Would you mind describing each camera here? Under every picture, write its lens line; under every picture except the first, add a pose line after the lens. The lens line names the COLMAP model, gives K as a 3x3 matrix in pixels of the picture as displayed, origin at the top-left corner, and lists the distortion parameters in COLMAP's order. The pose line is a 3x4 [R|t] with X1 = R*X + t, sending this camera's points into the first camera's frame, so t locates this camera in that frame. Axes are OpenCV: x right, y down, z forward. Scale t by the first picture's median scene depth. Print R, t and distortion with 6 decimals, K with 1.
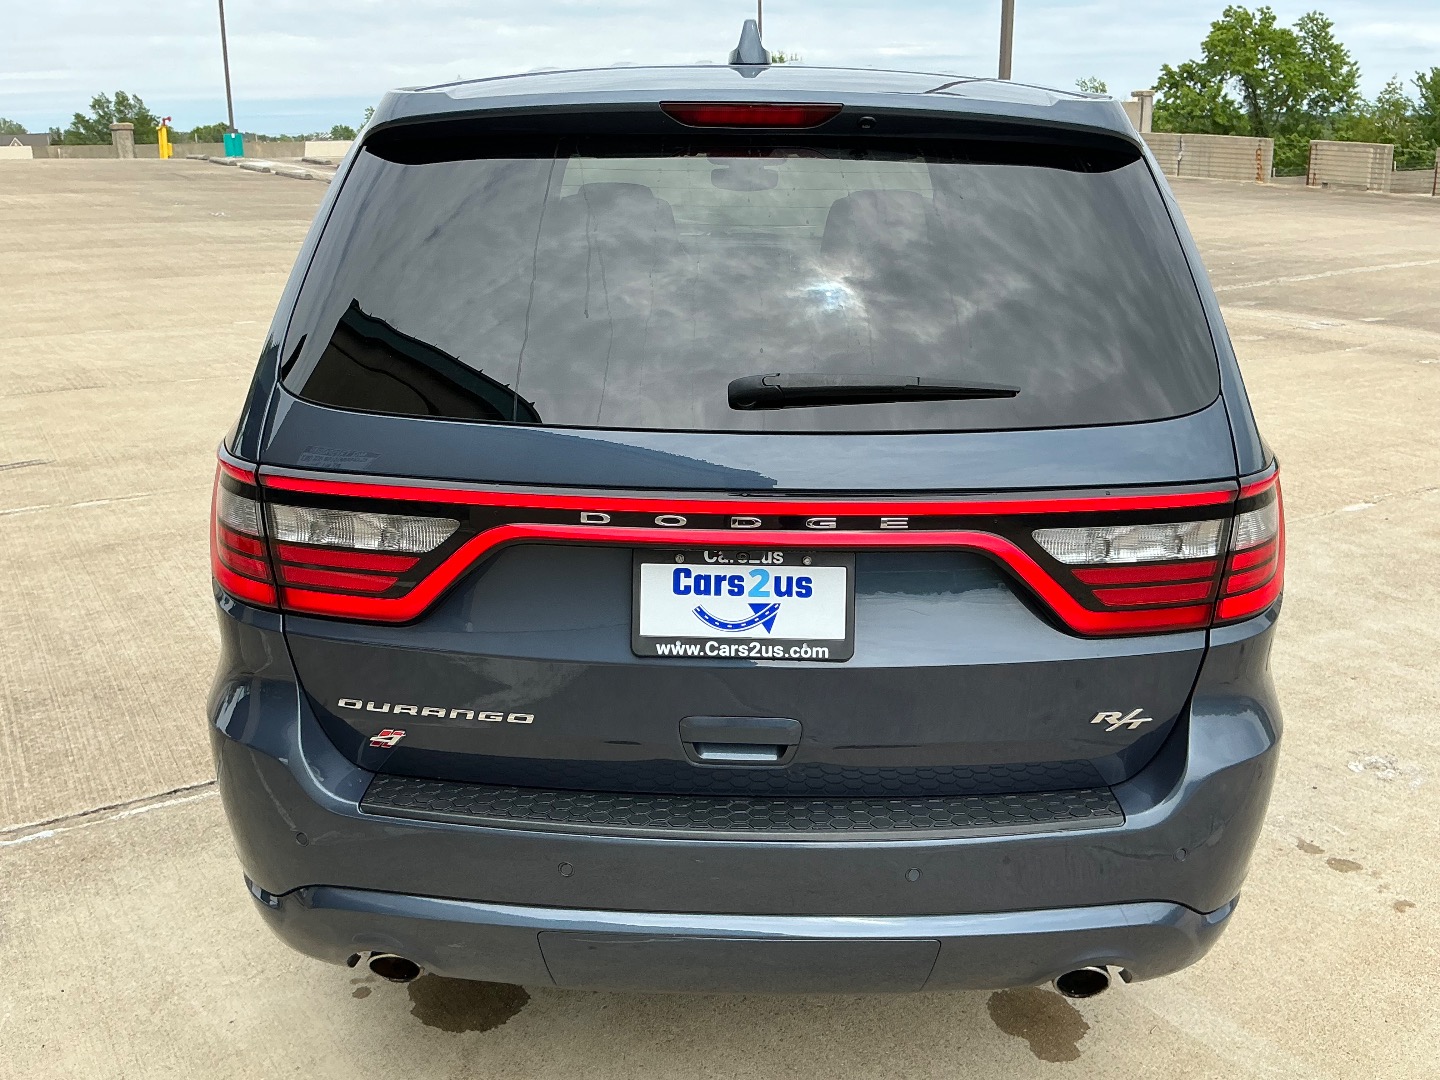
lens RADIAL K [[1391.0, 0, 720.0], [0, 1391.0, 540.0], [0, 0, 1]] dist [0.090609, -0.191592]
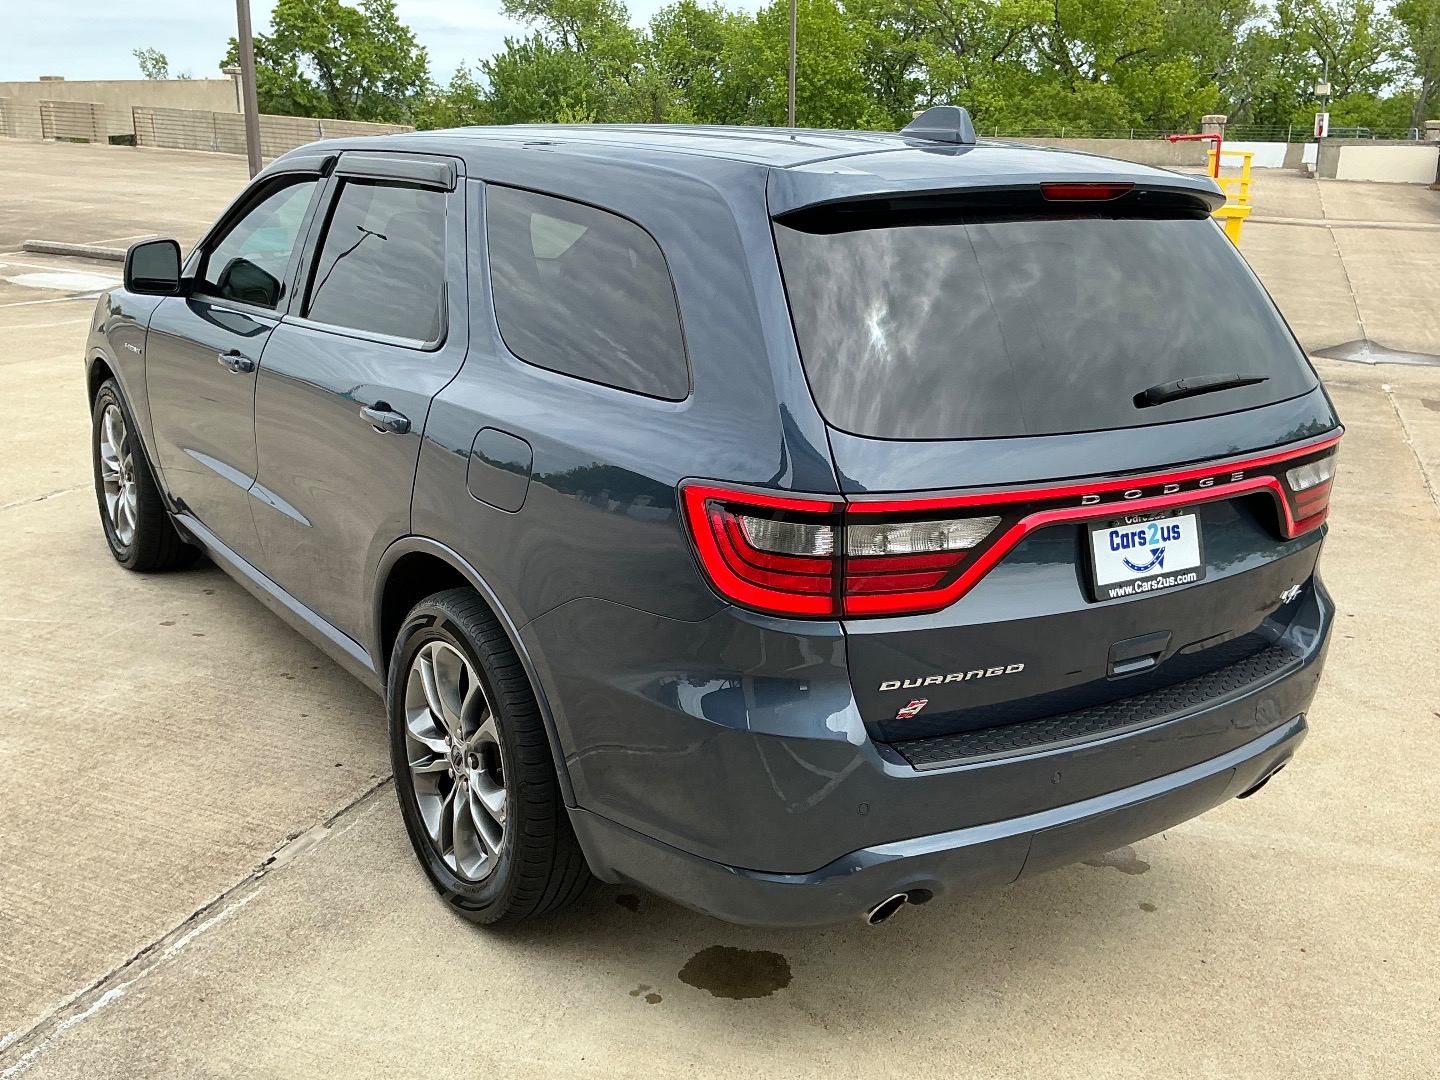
lens RADIAL K [[1487.4, 0, 720.0], [0, 1487.4, 540.0], [0, 0, 1]] dist [0.184840, -0.341107]
pose [[0.812175, -0.141146, 0.566083, -0.151507], [0.143699, 0.988797, 0.040376, -0.011008], [-0.565440, 0.048553, 0.823359, 0.003138]]
